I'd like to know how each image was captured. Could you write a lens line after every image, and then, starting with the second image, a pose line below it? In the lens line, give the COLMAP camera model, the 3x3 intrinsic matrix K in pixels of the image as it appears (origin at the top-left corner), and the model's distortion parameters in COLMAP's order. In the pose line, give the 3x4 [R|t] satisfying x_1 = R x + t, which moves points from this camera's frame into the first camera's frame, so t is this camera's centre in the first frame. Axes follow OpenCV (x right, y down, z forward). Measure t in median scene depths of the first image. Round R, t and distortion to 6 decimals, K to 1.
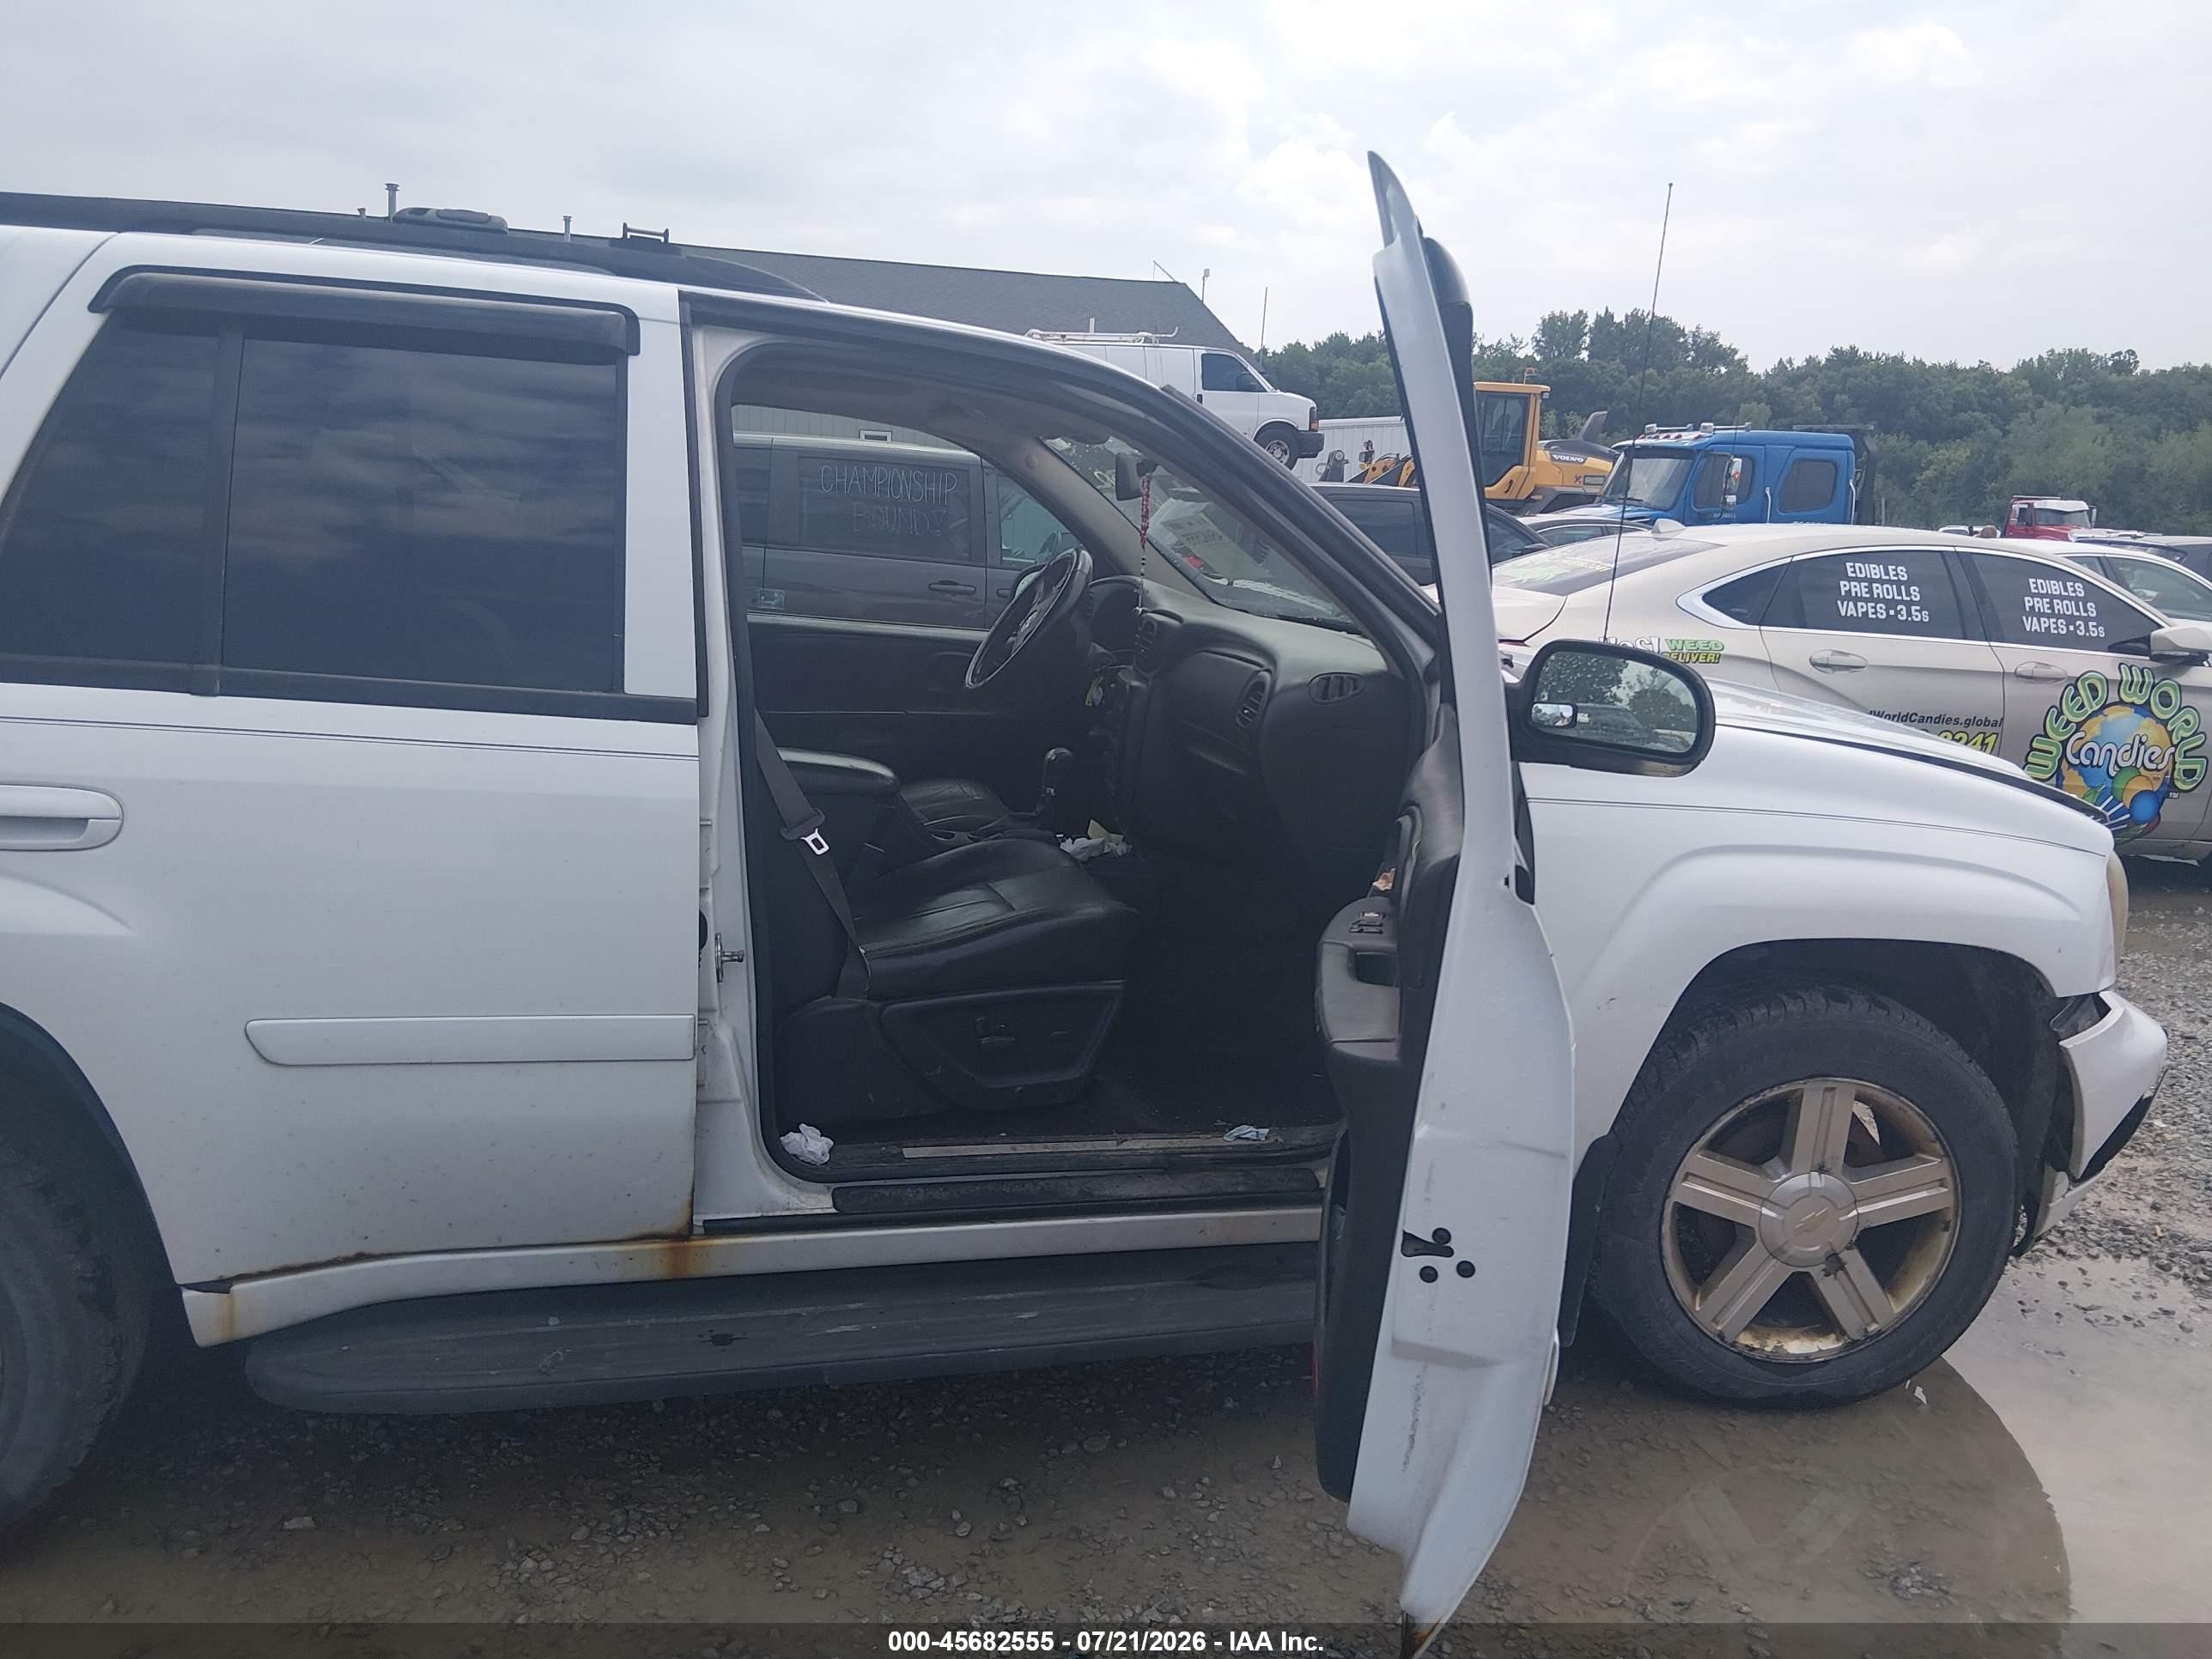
lens RADIAL K [[1689.3, 0, 1116.0], [0, 1689.3, 843.1], [0, 0, 1]] dist [0.108483, -0.158247]
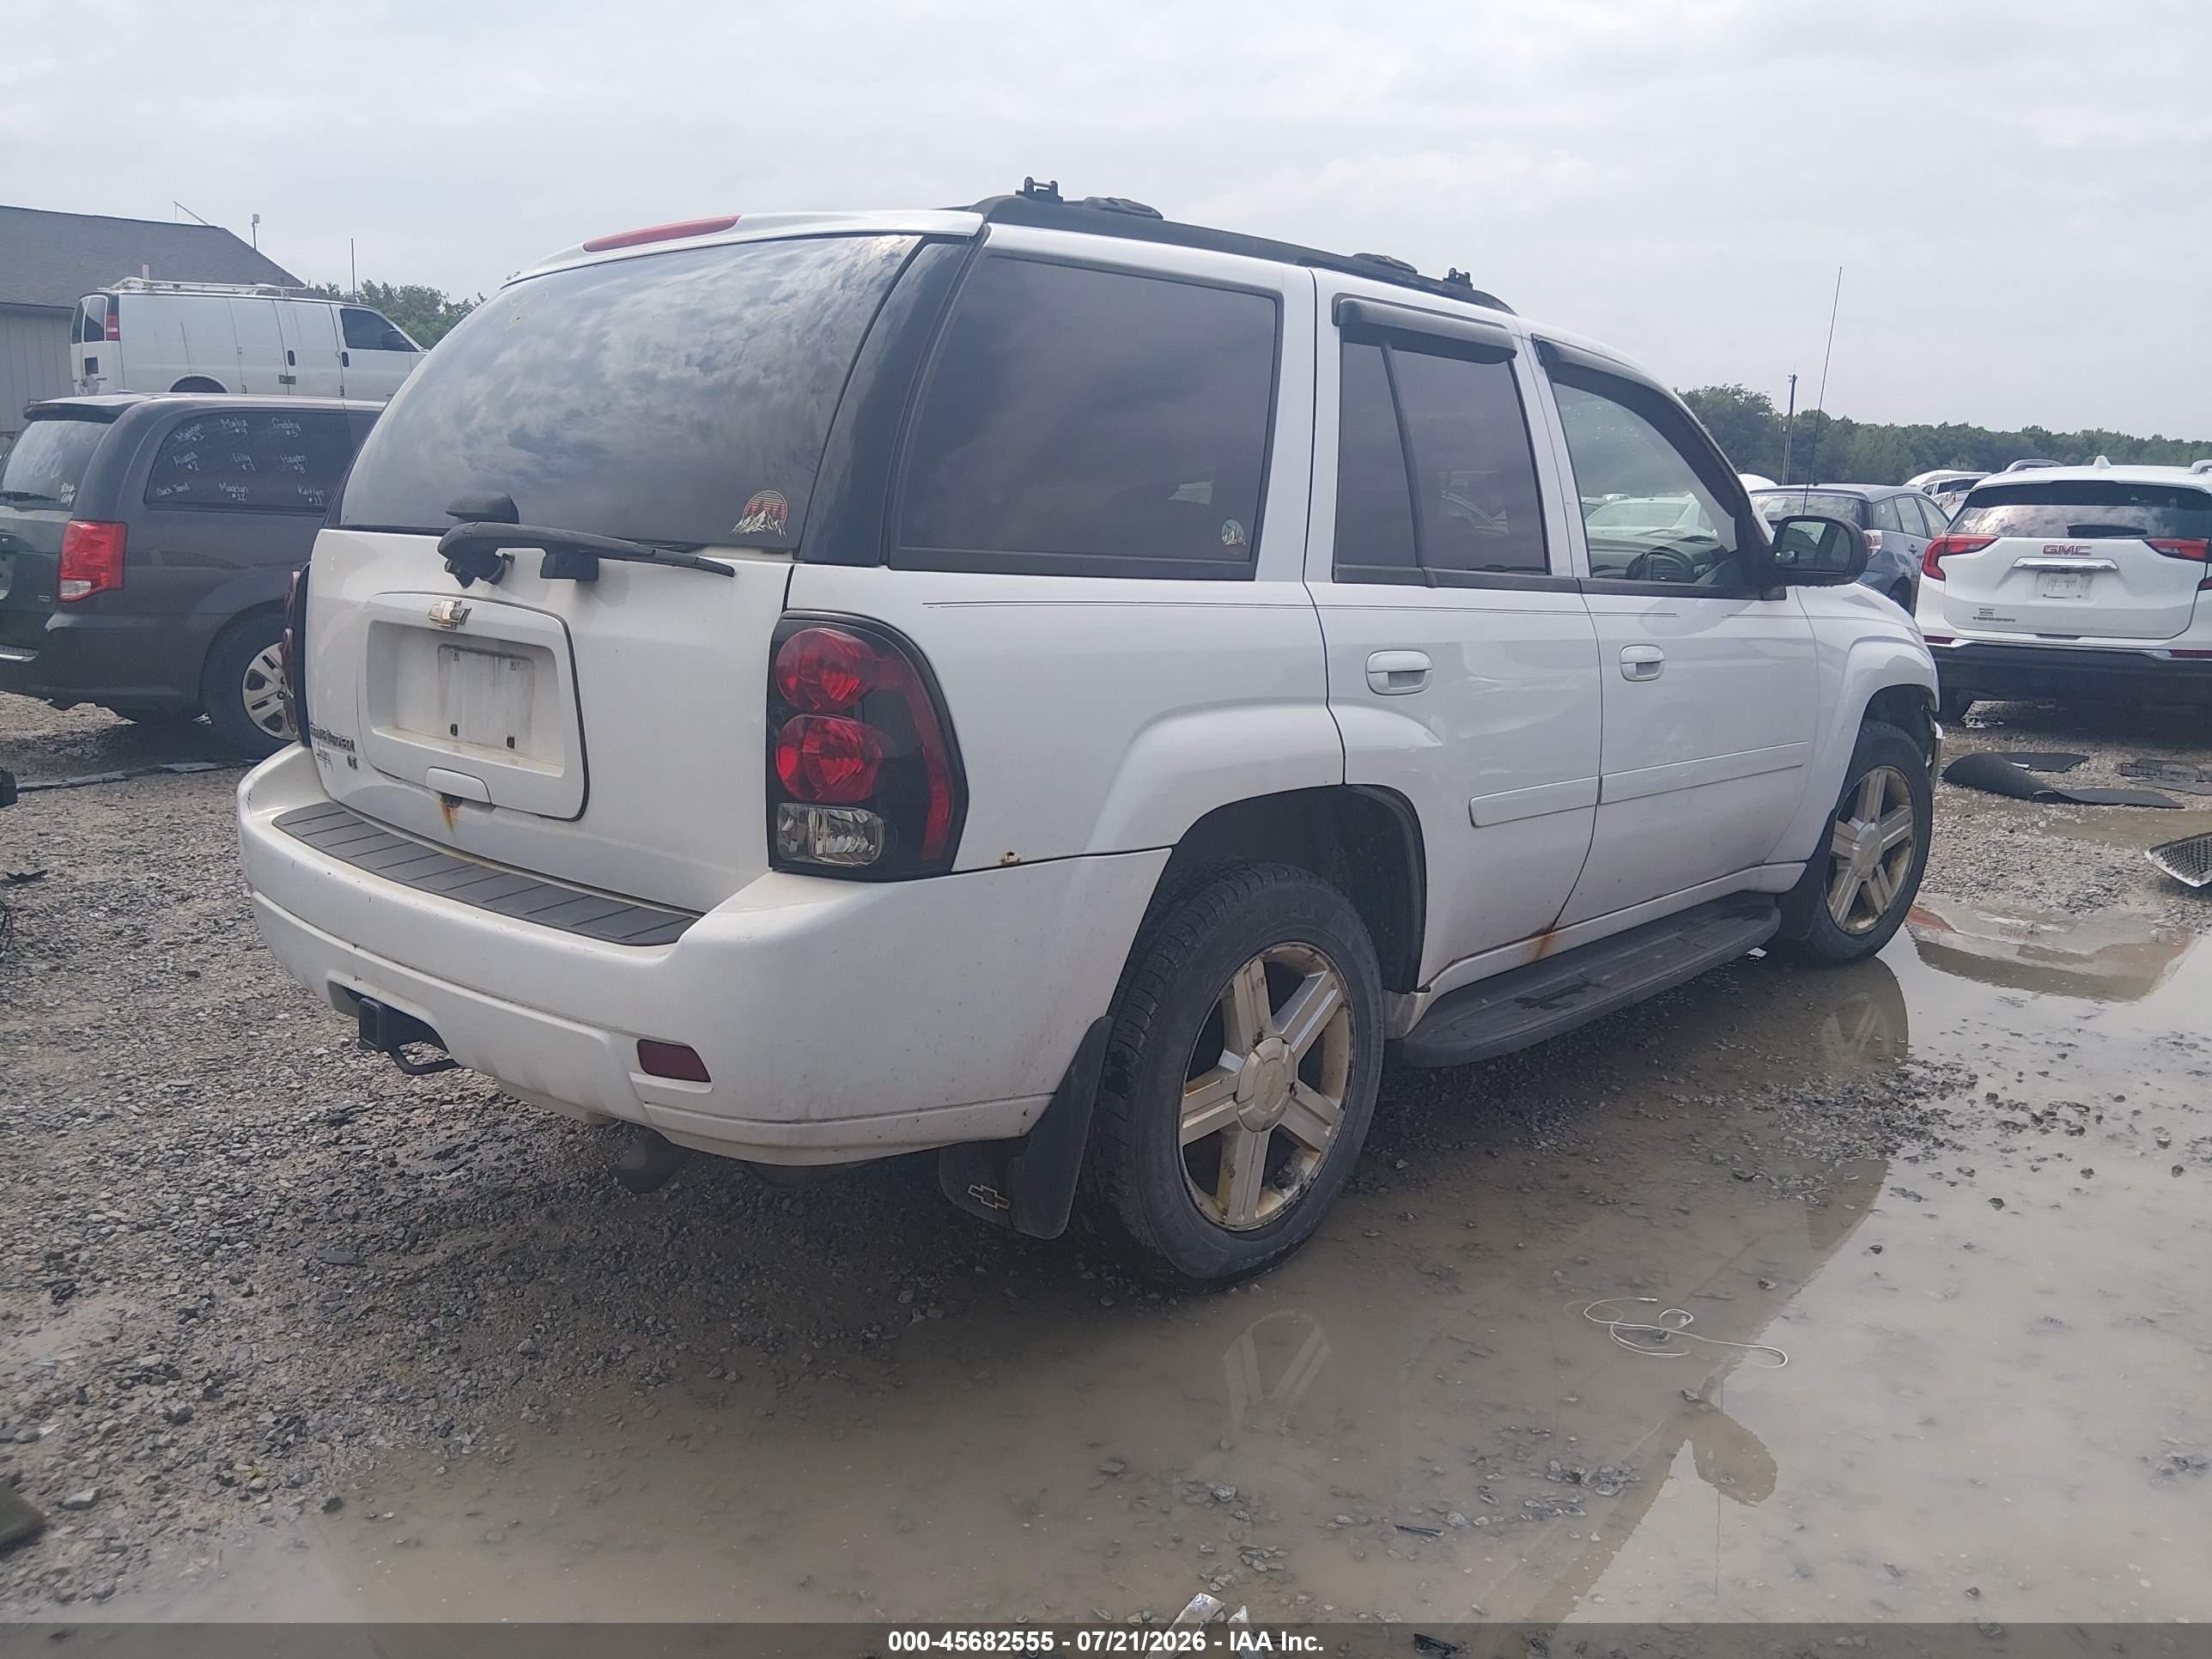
lens RADIAL K [[1689.3, 0, 1116.0], [0, 1689.3, 843.1], [0, 0, 1]] dist [0.108483, -0.158247]
pose [[0.832163, -0.138614, 0.536927, -0.500489], [0.128571, 0.990099, 0.056337, 0.005367], [-0.539420, 0.022152, 0.841746, -0.030772]]
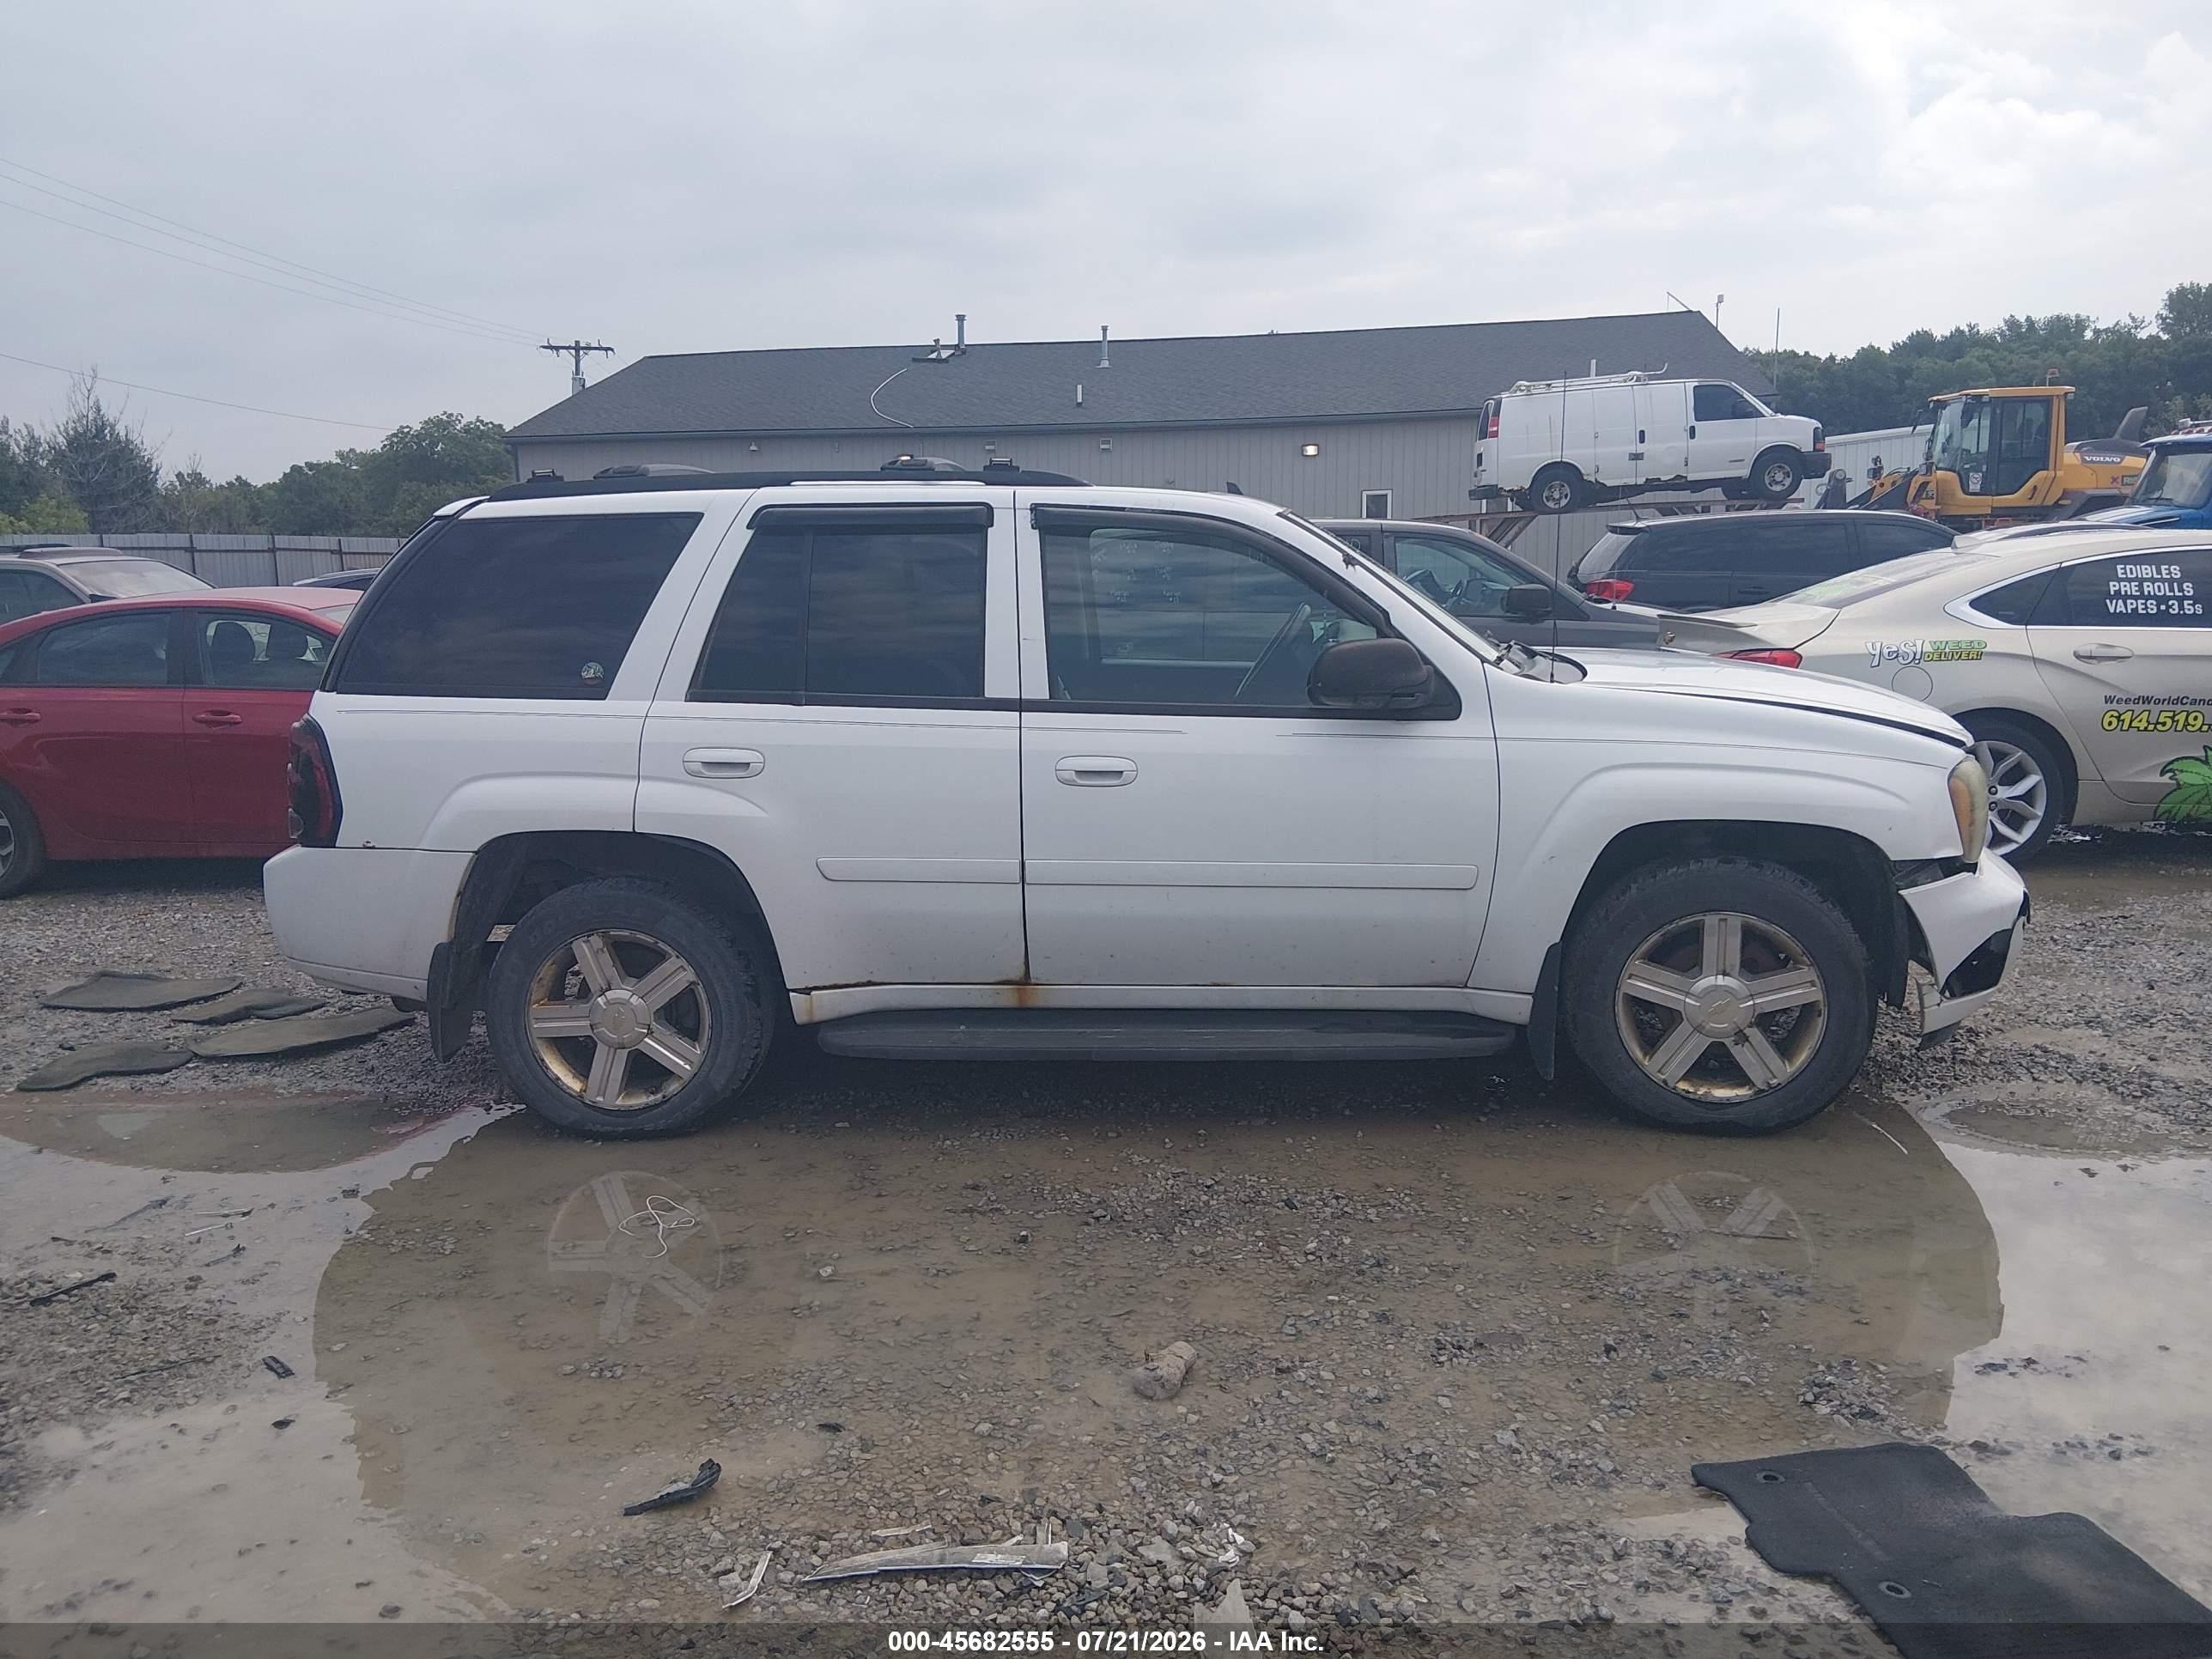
lens RADIAL K [[1720.0, 0, 1106.0], [0, 1720.0, 829.5], [0, 0, 1]] dist [0.121310, -0.205741]
pose [[0.947559, -0.020817, -0.318902, 0.160765], [0.008084, 0.999118, -0.041199, 0.050087], [0.319478, 0.036460, 0.946892, -0.283218]]
